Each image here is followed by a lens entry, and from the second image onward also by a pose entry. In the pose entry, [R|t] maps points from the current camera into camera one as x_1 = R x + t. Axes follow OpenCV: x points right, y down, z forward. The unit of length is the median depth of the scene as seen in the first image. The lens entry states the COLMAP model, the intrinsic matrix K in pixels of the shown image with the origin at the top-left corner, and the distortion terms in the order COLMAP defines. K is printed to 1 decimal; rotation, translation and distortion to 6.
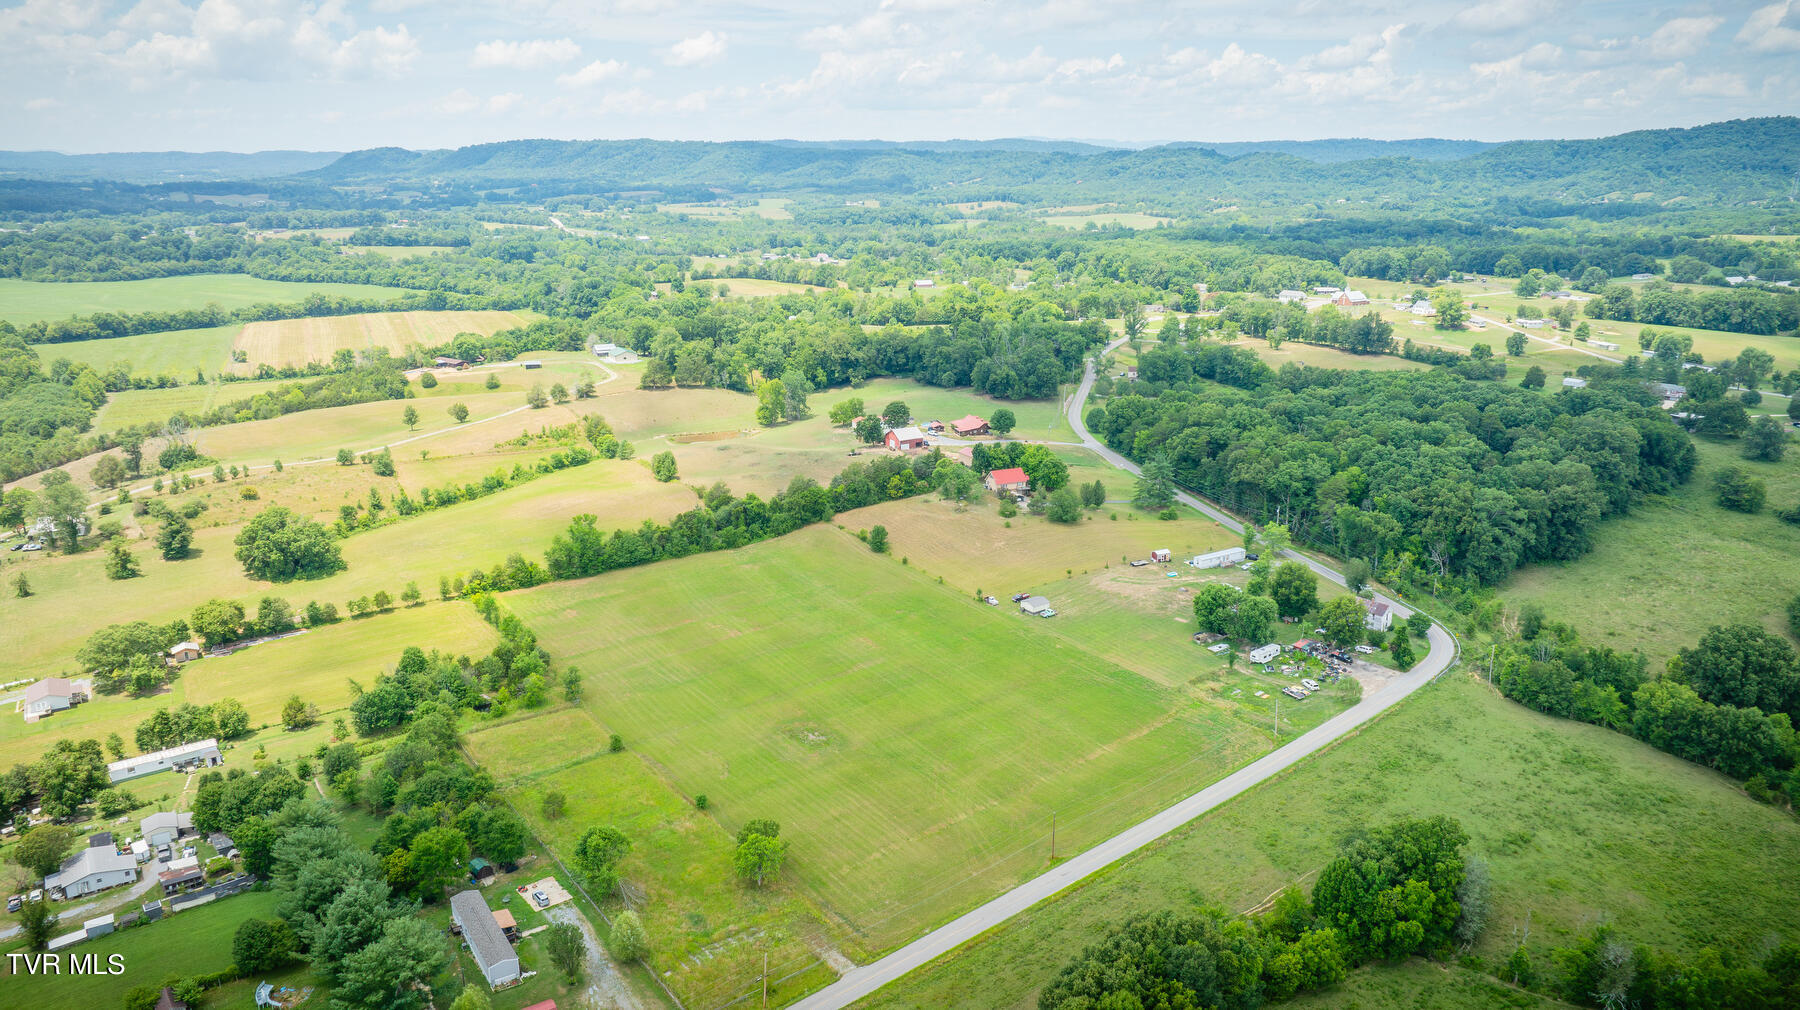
lens RADIAL K [[1262.0, 0, 900.0], [0, 1262.0, 505.0], [0, 0, 1]] dist [-0.015510, -0.003446]
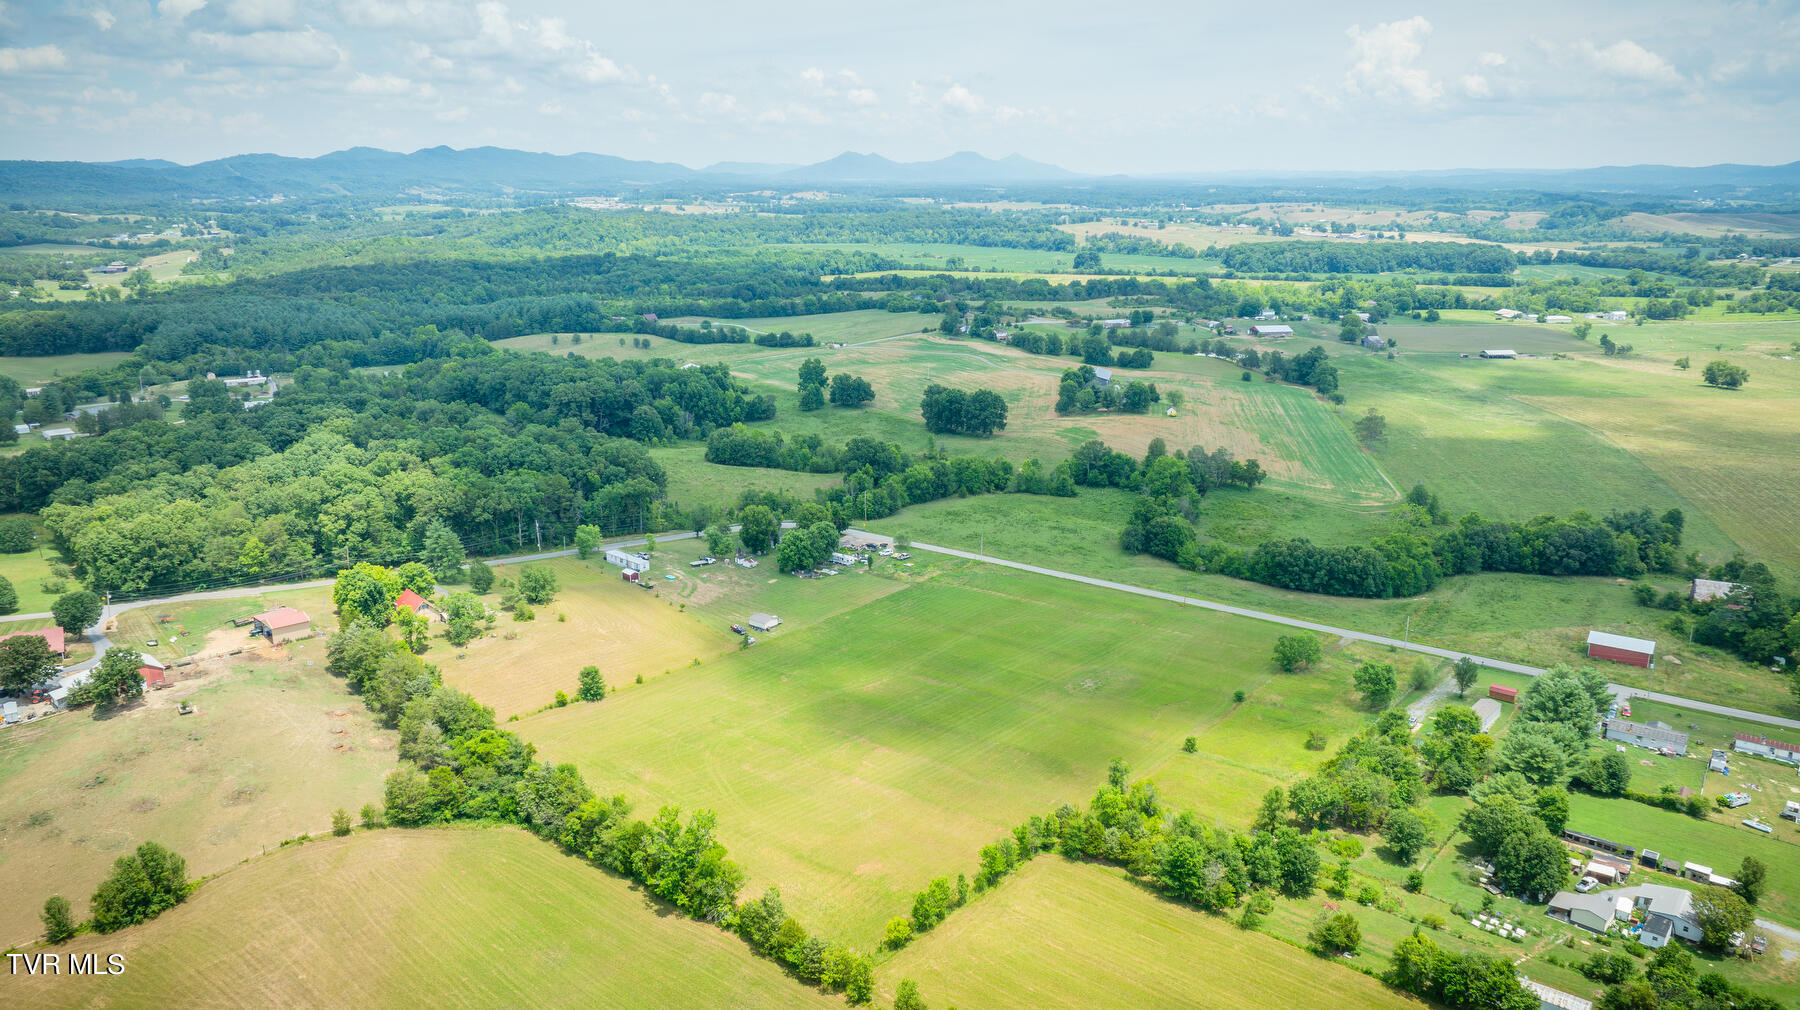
lens RADIAL K [[1252.7, 0, 905.2], [0, 1252.7, 510.5], [0, 0, 1]] dist [-0.016756, 0.026461]
pose [[-0.260851, -0.252070, 0.931889, -0.840639], [0.258083, 0.911966, 0.318923, -0.294541], [-0.930242, 0.323696, -0.172832, 1.047668]]
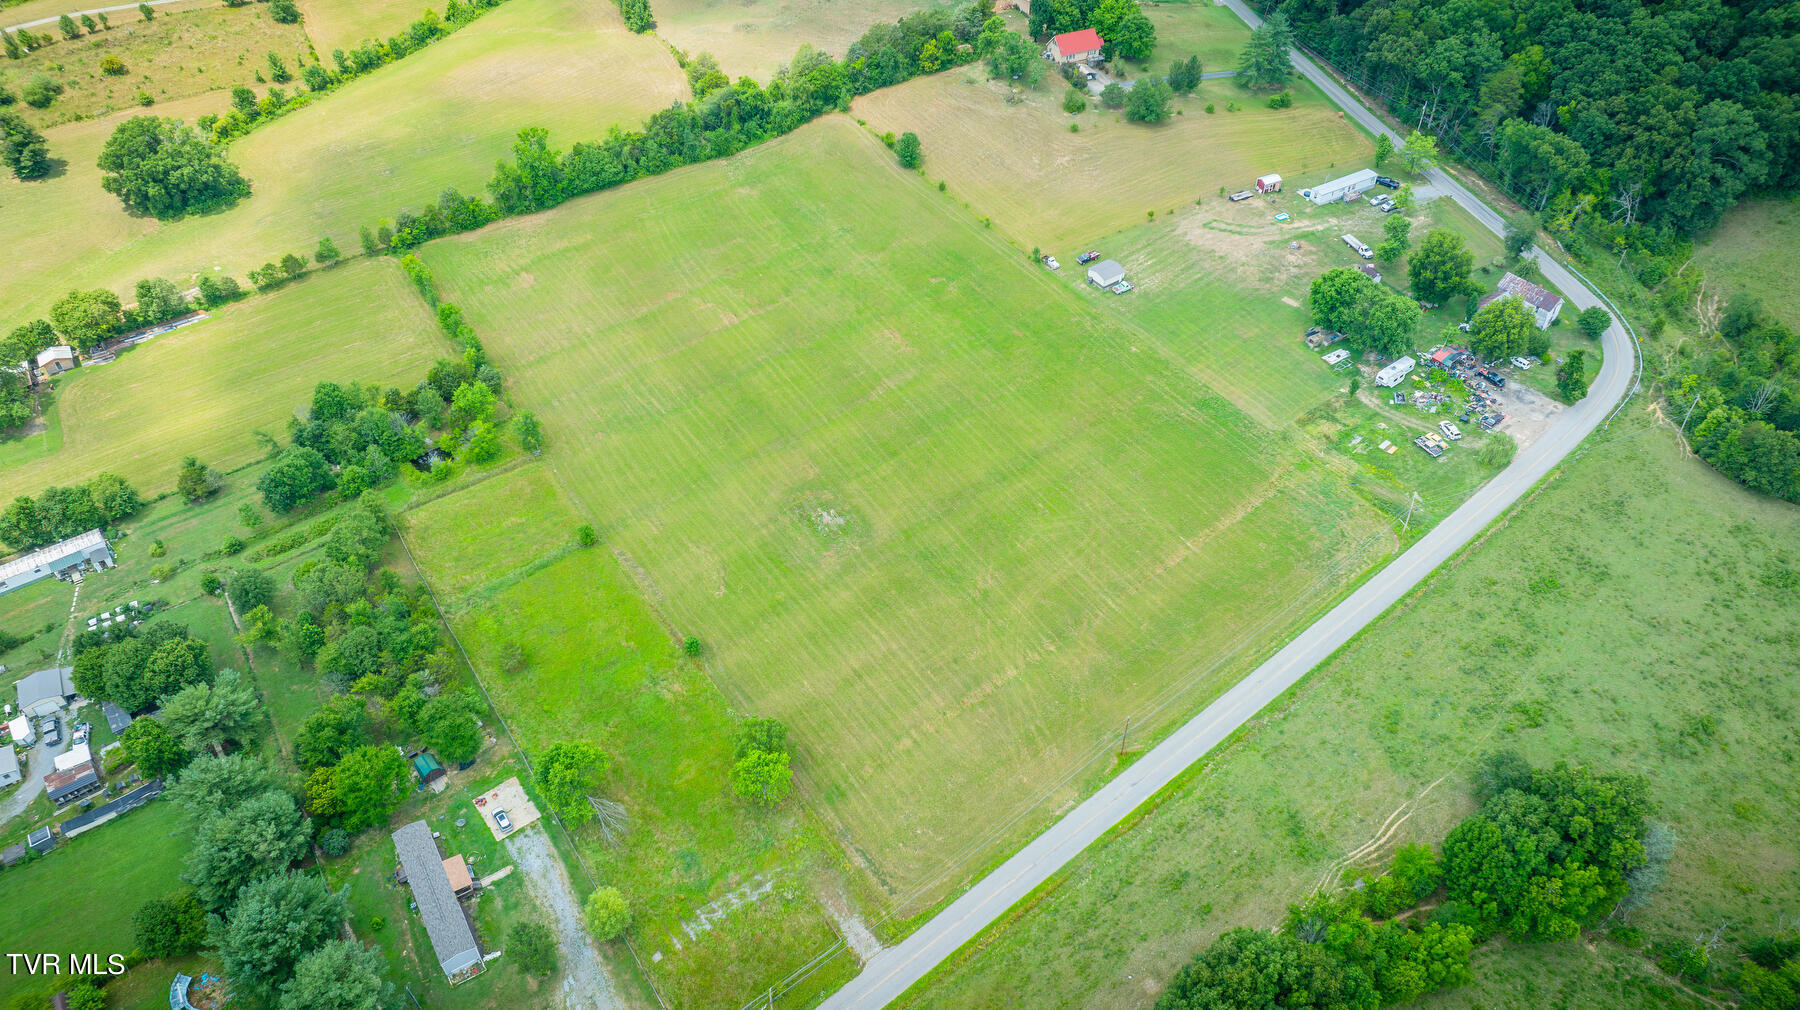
lens RADIAL K [[1265.2, 0, 900.3], [0, 1265.2, 496.2], [0, 0, 1]] dist [-0.048155, 0.059247]
pose [[0.999724, 0.007553, -0.022226, -0.003634], [0.003539, 0.887509, 0.460778, -0.163362], [0.023206, -0.460729, 0.887237, 0.231407]]
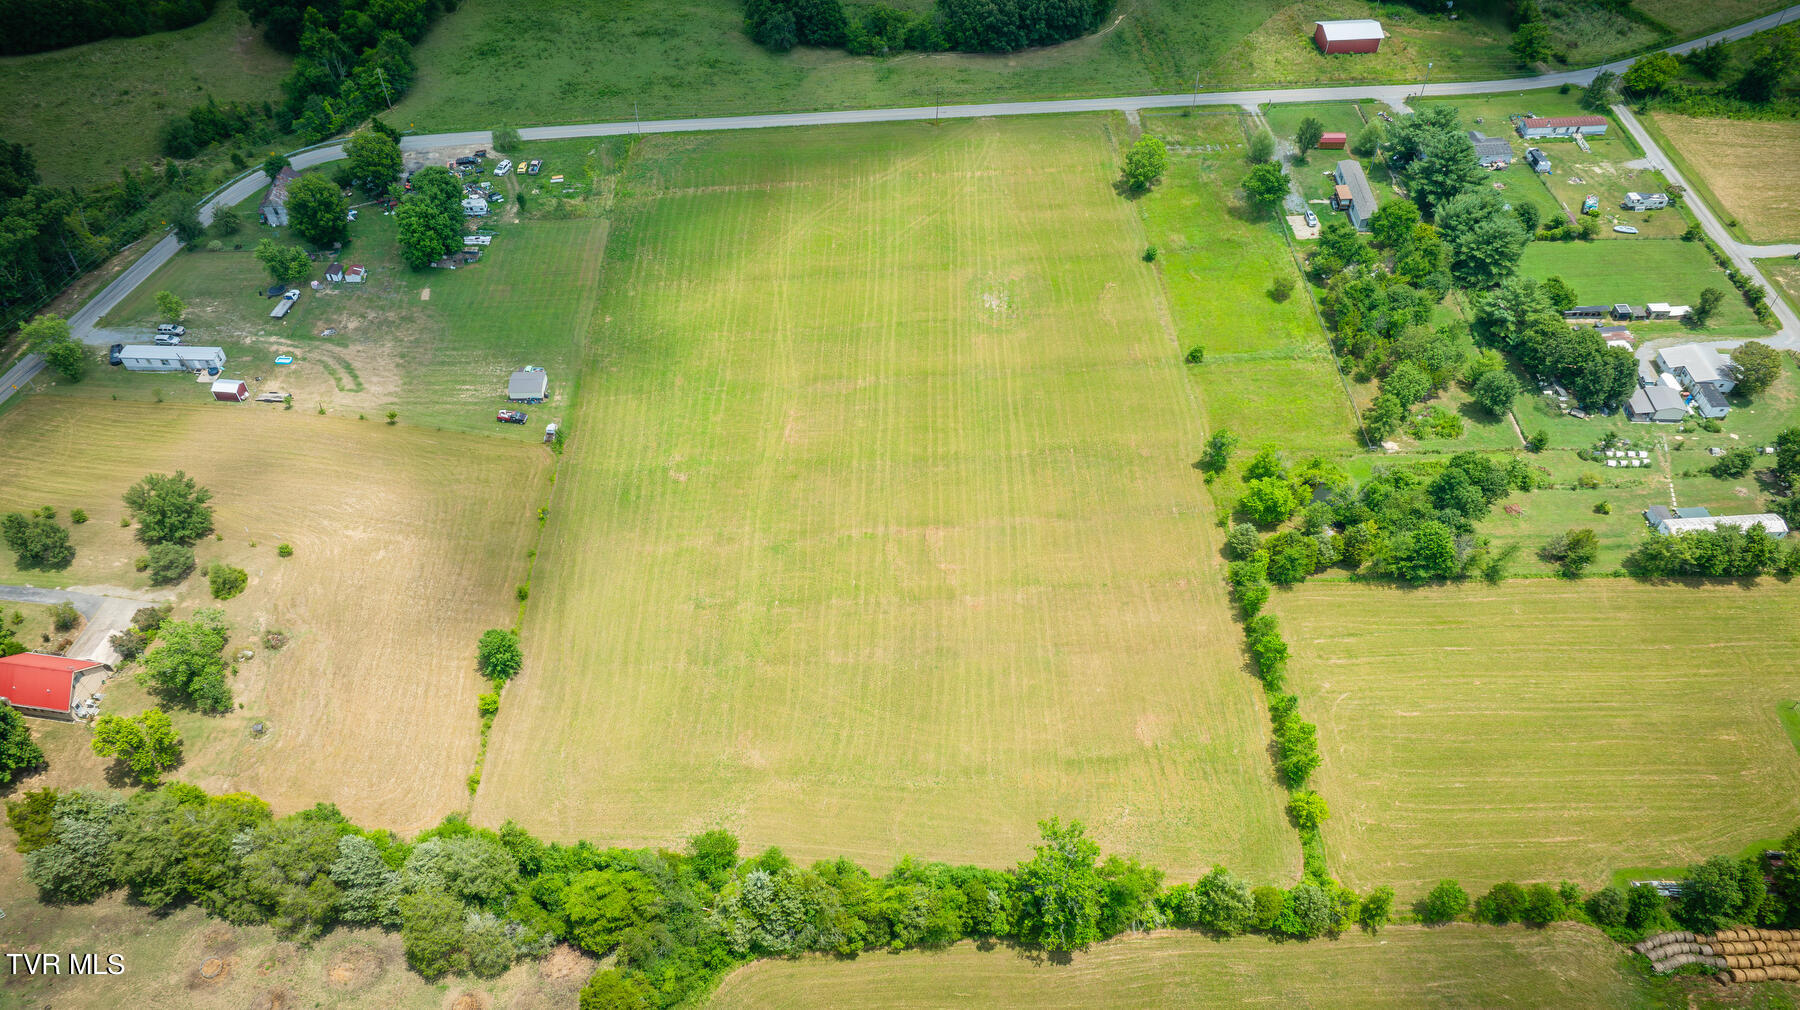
lens RADIAL K [[1265.2, 0, 900.3], [0, 1265.2, 496.2], [0, 0, 1]] dist [-0.048155, 0.059247]
pose [[-0.826553, -0.410979, 0.384586, -0.342830], [0.152997, 0.493496, 0.856185, -0.440570], [-0.541666, 0.766523, -0.345022, 1.179486]]
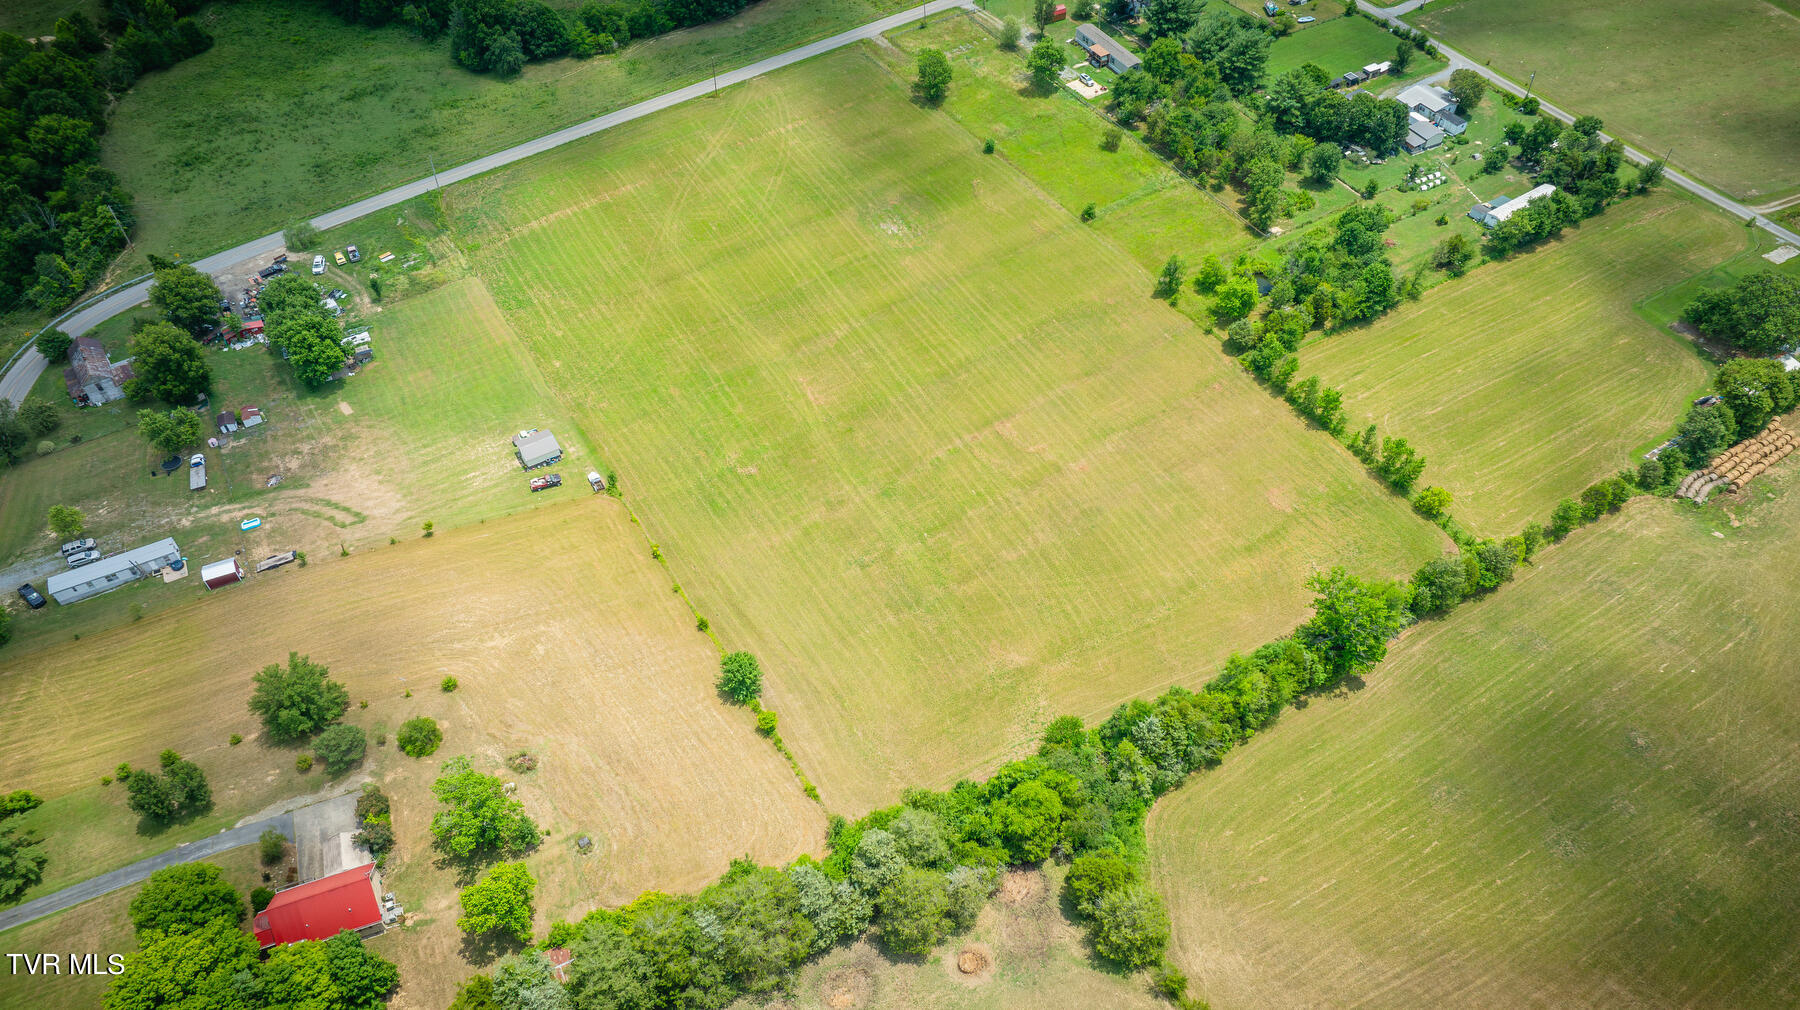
lens RADIAL K [[1265.2, 0, 900.3], [0, 1265.2, 496.2], [0, 0, 1]] dist [-0.048155, 0.059247]
pose [[-0.997124, -0.052712, 0.054460, -0.111269], [0.025071, 0.448710, 0.893326, -0.474868], [-0.071526, 0.892122, -0.446098, 1.301467]]
